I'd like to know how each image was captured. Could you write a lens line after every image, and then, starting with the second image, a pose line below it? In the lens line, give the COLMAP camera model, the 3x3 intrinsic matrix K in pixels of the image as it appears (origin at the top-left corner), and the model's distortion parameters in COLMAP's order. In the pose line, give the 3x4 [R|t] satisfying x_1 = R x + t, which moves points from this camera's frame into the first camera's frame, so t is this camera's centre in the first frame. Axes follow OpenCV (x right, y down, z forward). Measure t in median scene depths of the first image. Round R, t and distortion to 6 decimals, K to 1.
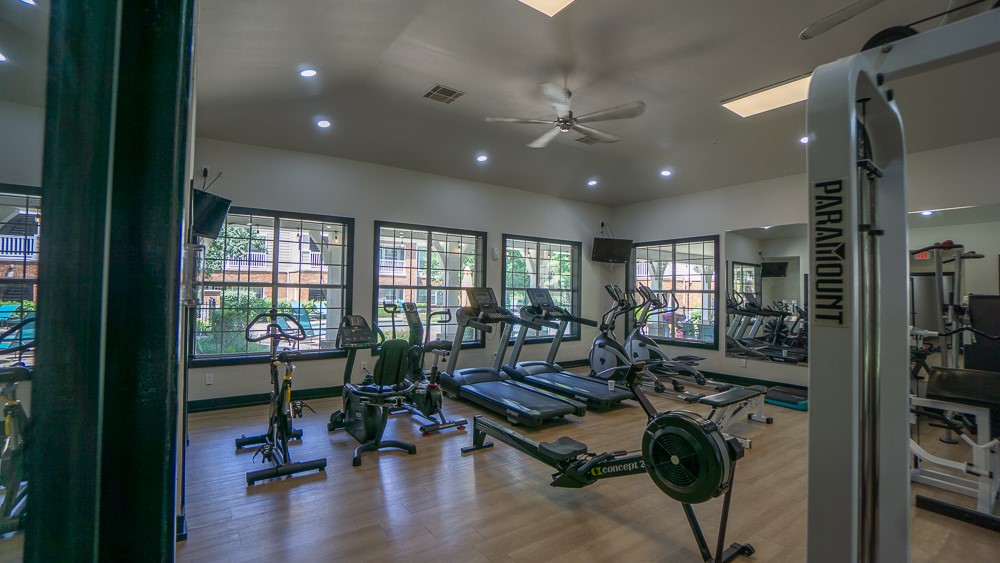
lens RADIAL K [[451.0, 0, 497.1], [0, 451.0, 275.6], [0, 0, 1]] dist [-0.058838, 0.022892]
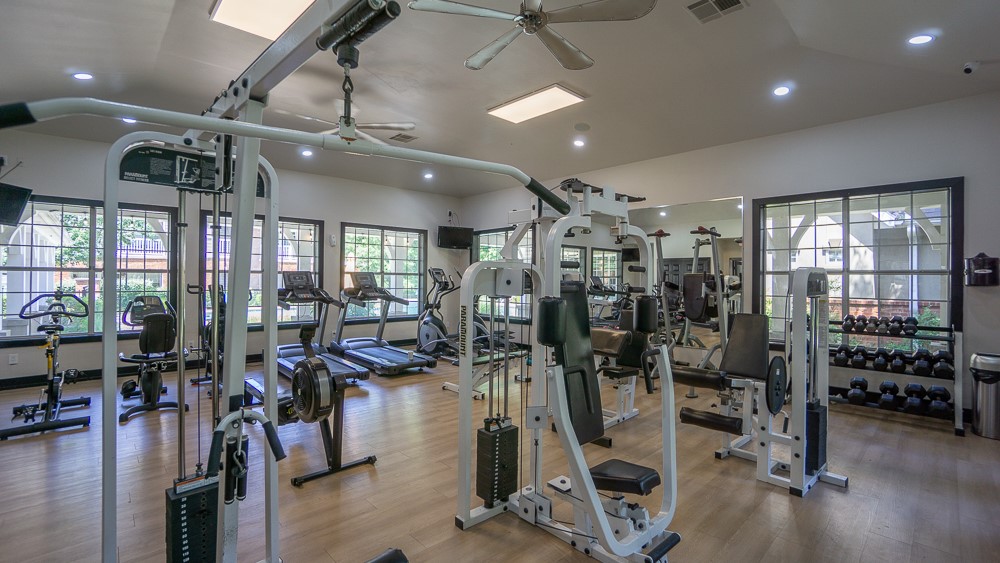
lens RADIAL K [[451.0, 0, 497.1], [0, 451.0, 275.6], [0, 0, 1]] dist [-0.058838, 0.022892]
pose [[0.990791, -0.007034, 0.135218, 0.239788], [0.003087, 0.999563, 0.029383, 0.005492], [-0.135366, -0.028695, 0.990380, -0.122244]]
